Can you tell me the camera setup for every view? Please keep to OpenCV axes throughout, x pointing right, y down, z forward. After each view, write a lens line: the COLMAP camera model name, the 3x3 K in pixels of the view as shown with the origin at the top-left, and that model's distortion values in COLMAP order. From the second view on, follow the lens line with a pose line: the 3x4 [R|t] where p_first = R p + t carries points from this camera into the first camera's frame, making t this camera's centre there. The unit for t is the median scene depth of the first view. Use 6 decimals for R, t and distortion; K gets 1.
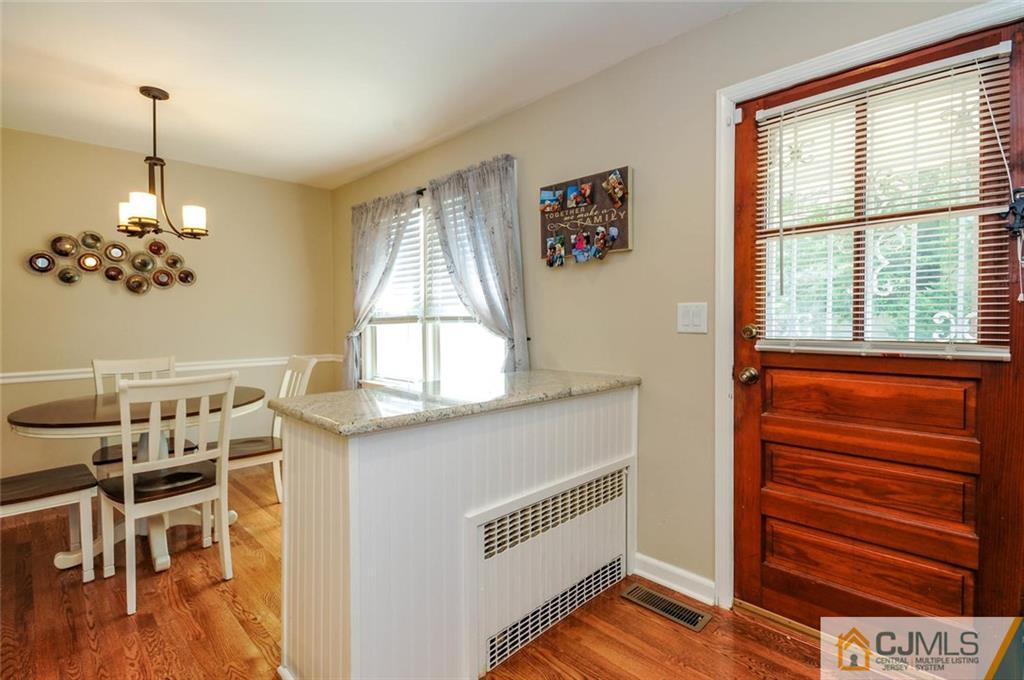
lens RADIAL K [[499.4, 0, 525.3], [0, 499.4, 325.2], [0, 0, 1]] dist [0.015306, -0.000378]
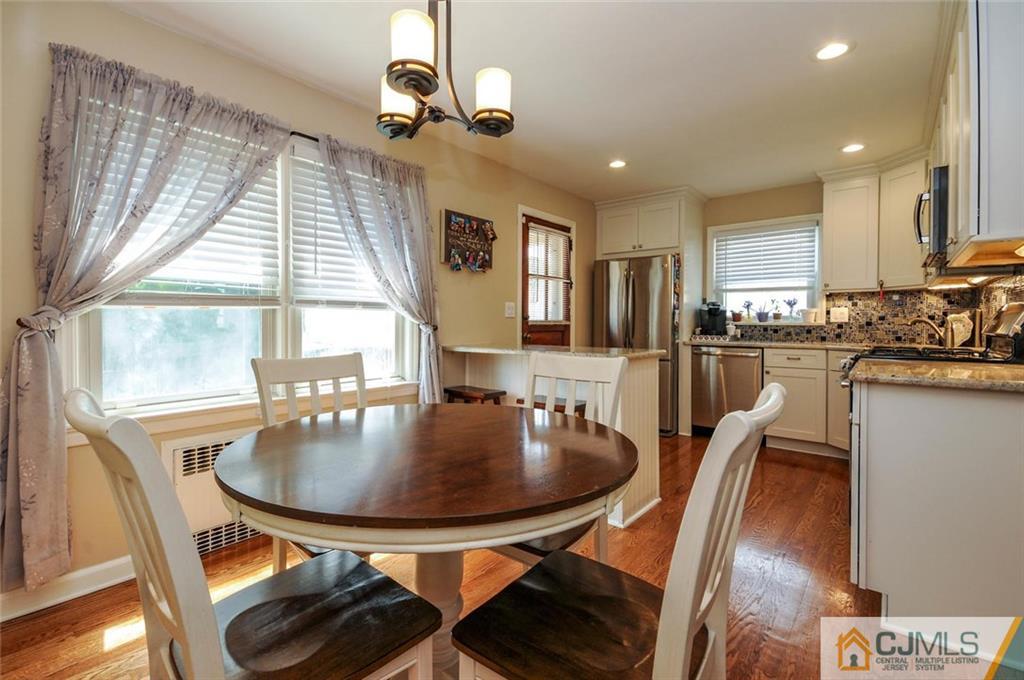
lens RADIAL K [[471.8, 0, 477.2], [0, 471.8, 326.0], [0, 0, 1]] dist [0.013546, -0.001171]
pose [[-0.063908, -0.002184, 0.997953, -1.330745], [0.009220, 0.999954, 0.002779, 0.036723], [-0.997913, 0.009378, -0.063885, 1.081268]]
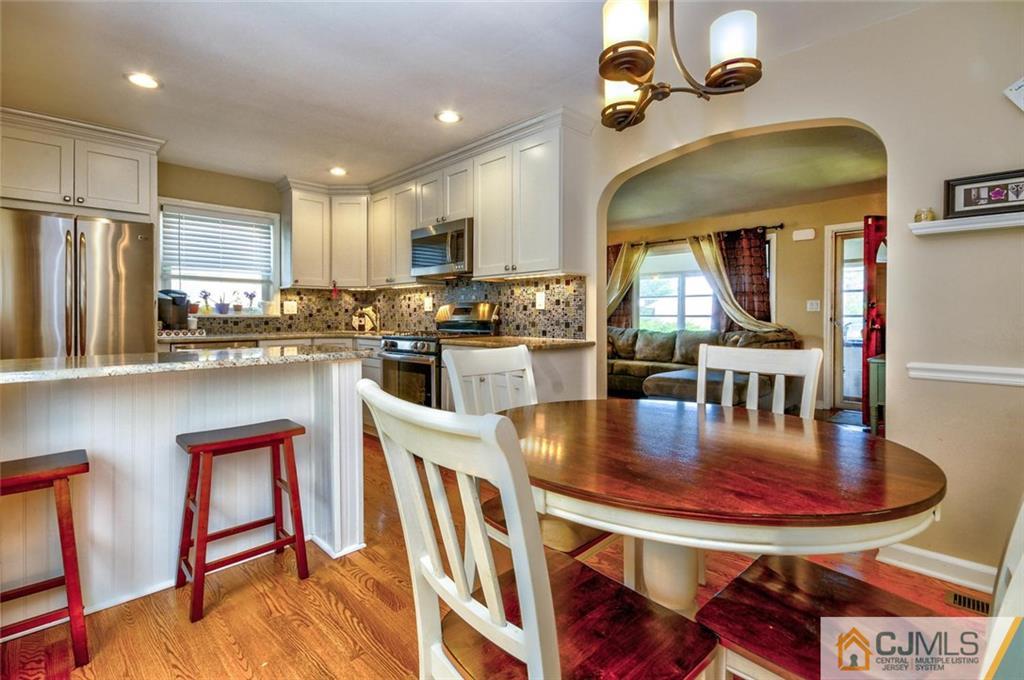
lens RADIAL K [[471.8, 0, 514.2], [0, 471.8, 319.8], [0, 0, 1]] dist [0.013546, -0.001171]
pose [[-0.999724, 0.007721, 0.022186, -0.623470], [0.008168, 0.999764, 0.020146, 0.031461], [-0.022025, 0.020322, -0.999551, 1.609277]]
